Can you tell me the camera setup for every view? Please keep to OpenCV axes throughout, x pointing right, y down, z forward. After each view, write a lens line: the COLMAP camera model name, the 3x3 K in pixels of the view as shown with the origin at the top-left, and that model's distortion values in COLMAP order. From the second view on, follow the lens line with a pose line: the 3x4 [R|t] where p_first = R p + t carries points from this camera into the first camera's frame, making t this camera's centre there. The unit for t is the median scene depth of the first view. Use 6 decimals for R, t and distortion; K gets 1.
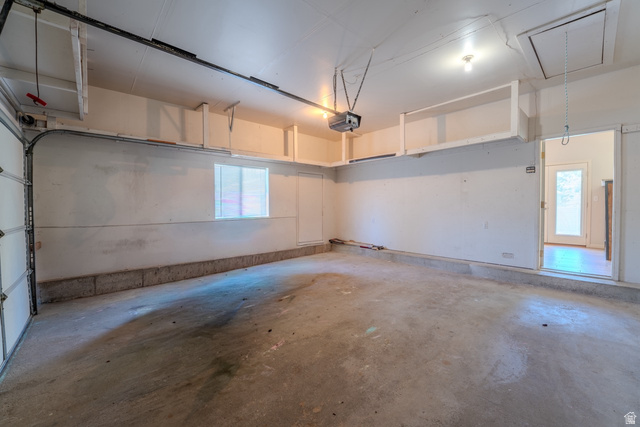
lens RADIAL K [[262.1, 0, 320.0], [0, 262.1, 213.5], [0, 0, 1]] dist [-0.033442, 0.007328]
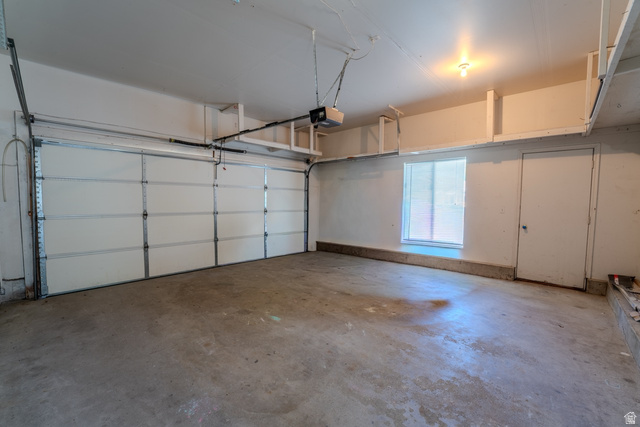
lens RADIAL K [[262.1, 0, 320.0], [0, 262.1, 213.5], [0, 0, 1]] dist [-0.033442, 0.007328]
pose [[0.063852, 0.055659, -0.996406, 0.884568], [-0.038612, 0.997834, 0.053264, -0.038354], [0.997212, 0.035072, 0.065863, 0.765239]]
